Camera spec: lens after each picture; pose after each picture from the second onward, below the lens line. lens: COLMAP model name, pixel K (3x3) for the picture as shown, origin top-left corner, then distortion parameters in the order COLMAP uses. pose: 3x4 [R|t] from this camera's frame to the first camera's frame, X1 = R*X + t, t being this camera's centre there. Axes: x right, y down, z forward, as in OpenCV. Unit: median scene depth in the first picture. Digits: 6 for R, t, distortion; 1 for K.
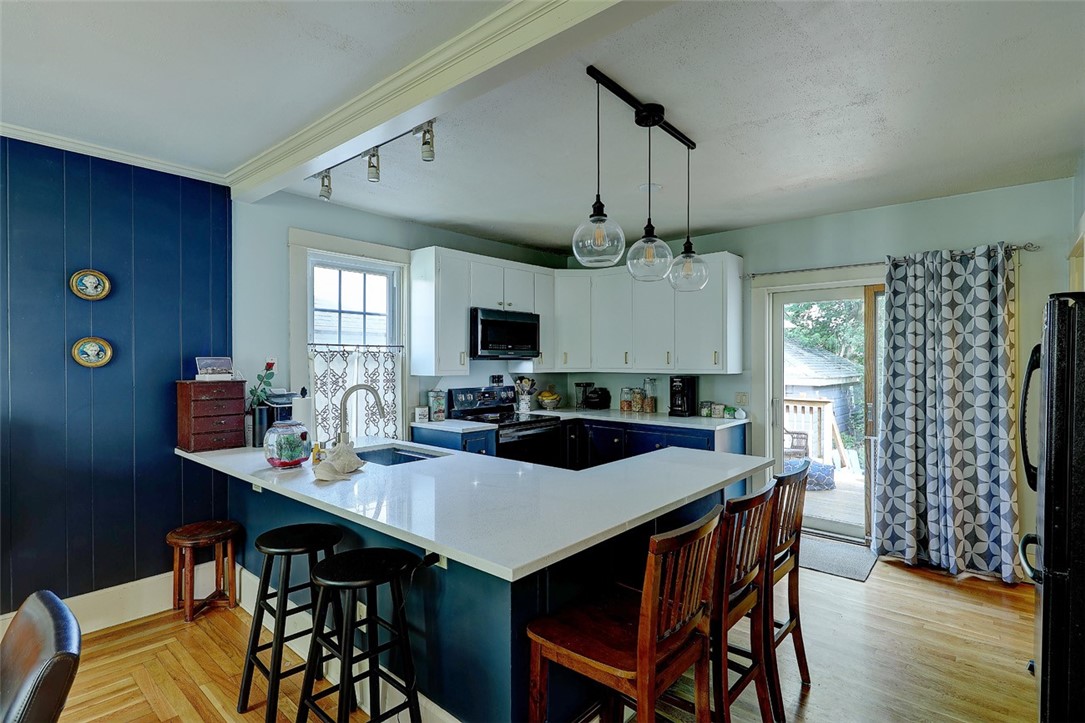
lens RADIAL K [[529.8, 0, 550.7], [0, 529.8, 362.6], [0, 0, 1]] dist [0.011704, -0.000754]
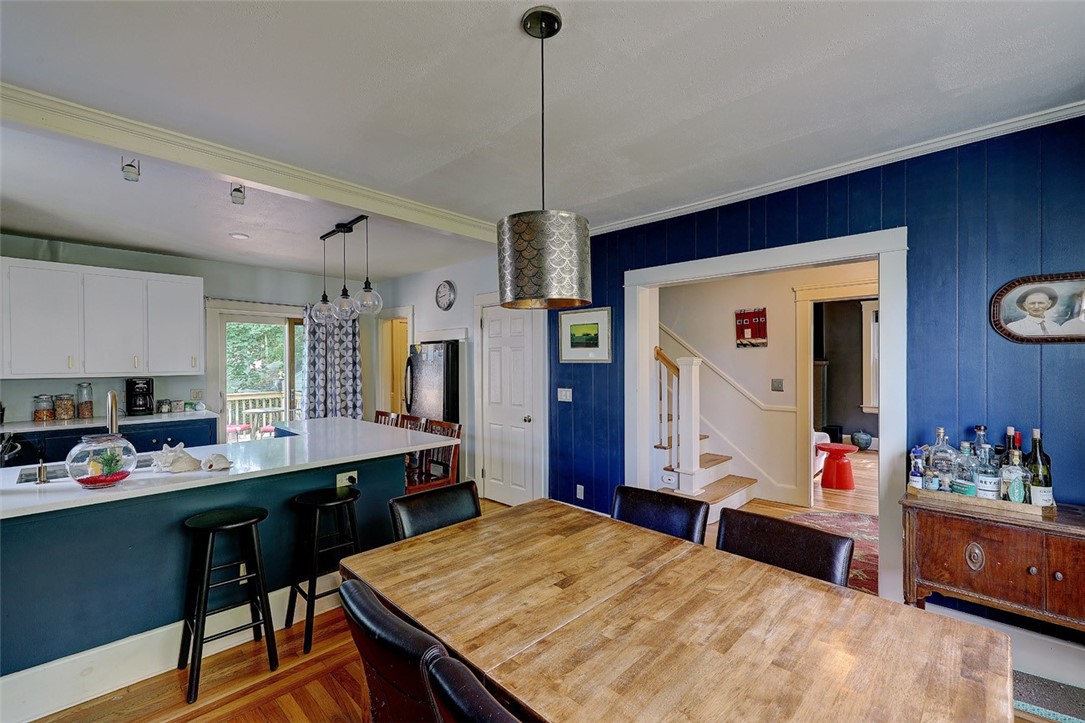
lens RADIAL K [[457.1, 0, 549.2], [0, 457.1, 365.1], [0, 0, 1]] dist [0.007479, -0.000709]
pose [[0.039415, -0.008014, 0.999191, -0.843258], [0.007375, 0.999943, 0.007729, -0.004196], [-0.999196, 0.007065, 0.039472, 0.153273]]
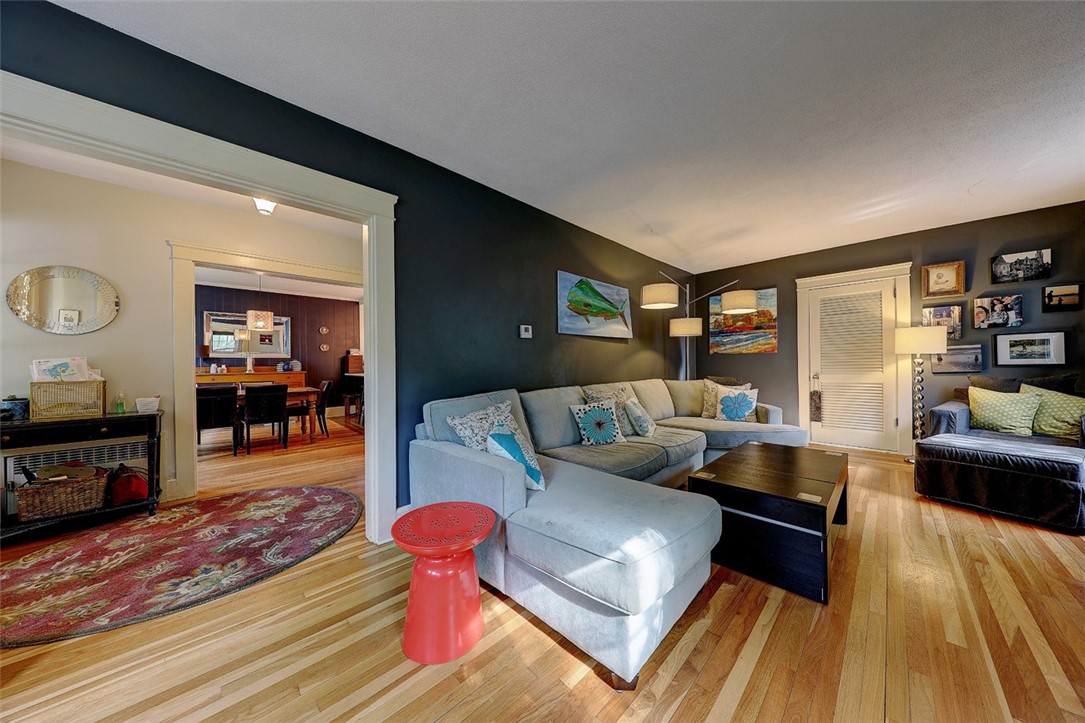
lens RADIAL K [[339.9, 0, 548.6], [0, 339.9, 362.1], [0, 0, 1]] dist [-0.006555, -0.000124]
pose [[0.996965, -0.008268, -0.077405, 0.735040], [0.008153, 0.999965, -0.001799, 0.080812], [0.077417, 0.001162, 0.996998, -1.023344]]
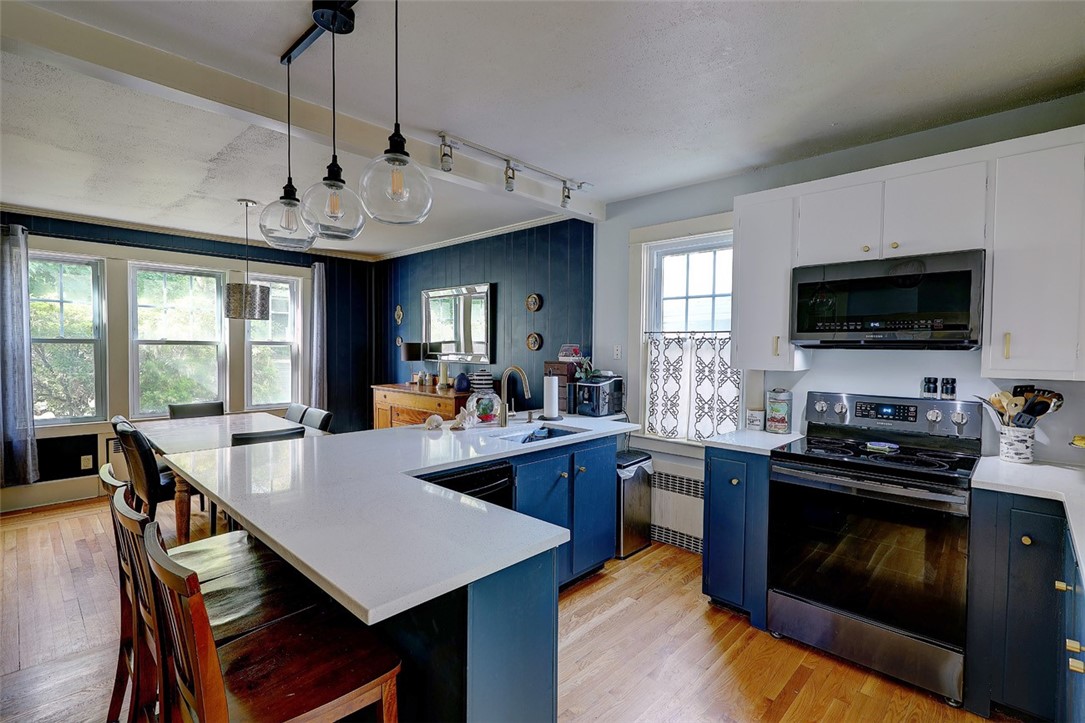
lens RADIAL K [[500.3, 0, 548.2], [0, 500.3, 363.4], [0, 0, 1]] dist [0.009389, -0.002547]
pose [[-0.047219, 0.032109, -0.998368, 0.559565], [-0.013746, 0.999368, 0.032791, -0.002676], [0.998790, 0.015272, -0.046748, 0.840194]]
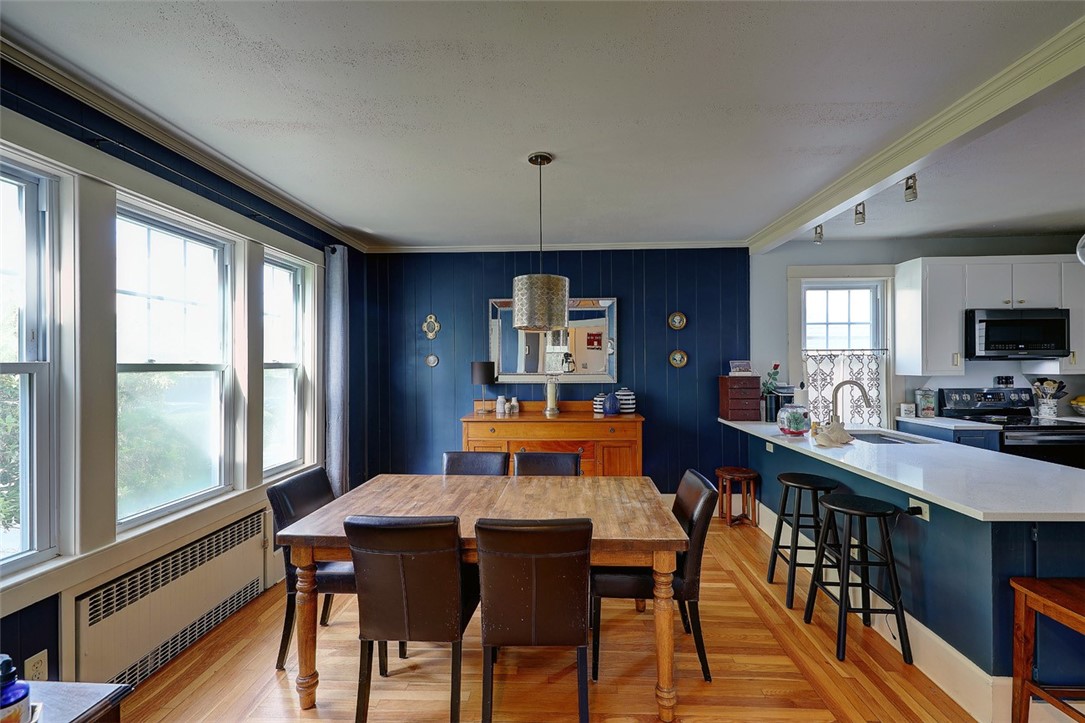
lens RADIAL K [[465.3, 0, 546.4], [0, 465.3, 364.2], [0, 0, 1]] dist [0.008741, -0.004776]
pose [[0.620478, -0.005083, -0.784207, 0.062216], [0.005178, 0.999984, -0.002385, -0.000115], [0.784206, -0.002581, 0.620495, -0.228035]]
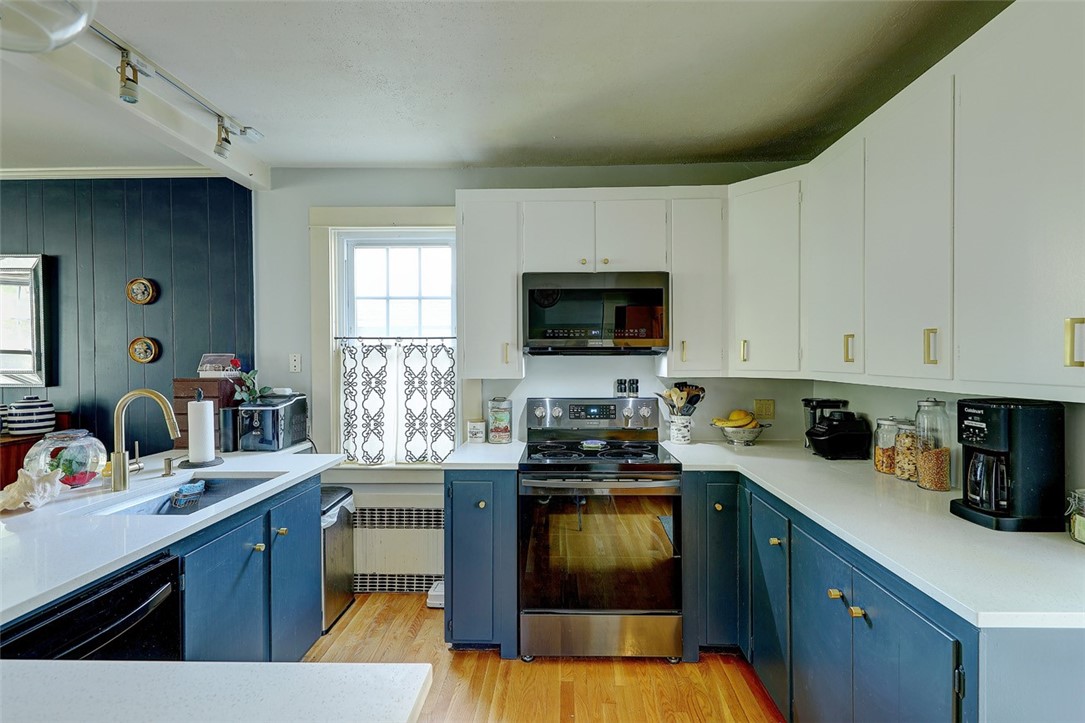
lens RADIAL K [[500.3, 0, 549.9], [0, 500.3, 363.1], [0, 0, 1]] dist [0.009389, -0.002547]
pose [[0.631990, 0.006908, -0.774946, 0.394391], [0.000381, 0.999957, 0.009224, -0.001033], [0.774977, -0.006125, 0.631960, 0.743022]]
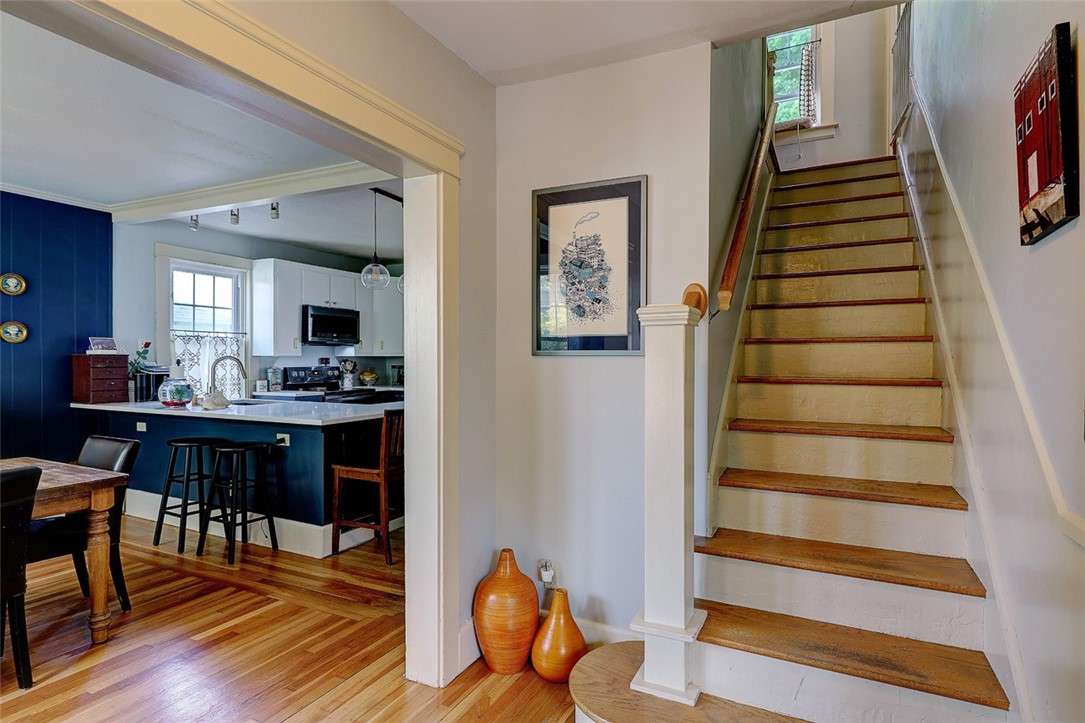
lens RADIAL K [[574.5, 0, 551.3], [0, 574.5, 363.3], [0, 0, 1]] dist [0.013366, -0.004495]
pose [[0.966668, 0.001072, 0.256033, 0.094121], [-0.002204, 0.999989, 0.004131, 0.040032], [-0.256025, -0.004558, 0.966659, -0.632189]]
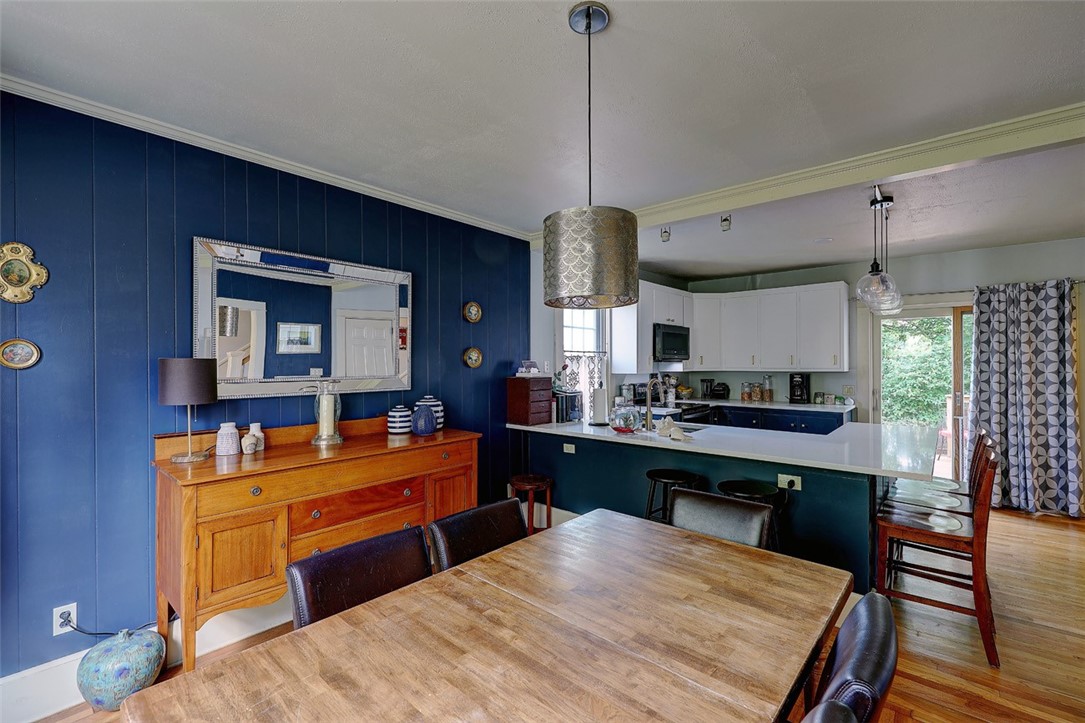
lens RADIAL K [[465.3, 0, 548.1], [0, 465.3, 362.2], [0, 0, 1]] dist [0.008741, -0.004776]
pose [[0.999992, -0.003614, 0.001813, -0.489785], [0.003620, 0.999988, -0.003220, -0.001697], [-0.001801, 0.003227, 0.999993, -0.217309]]
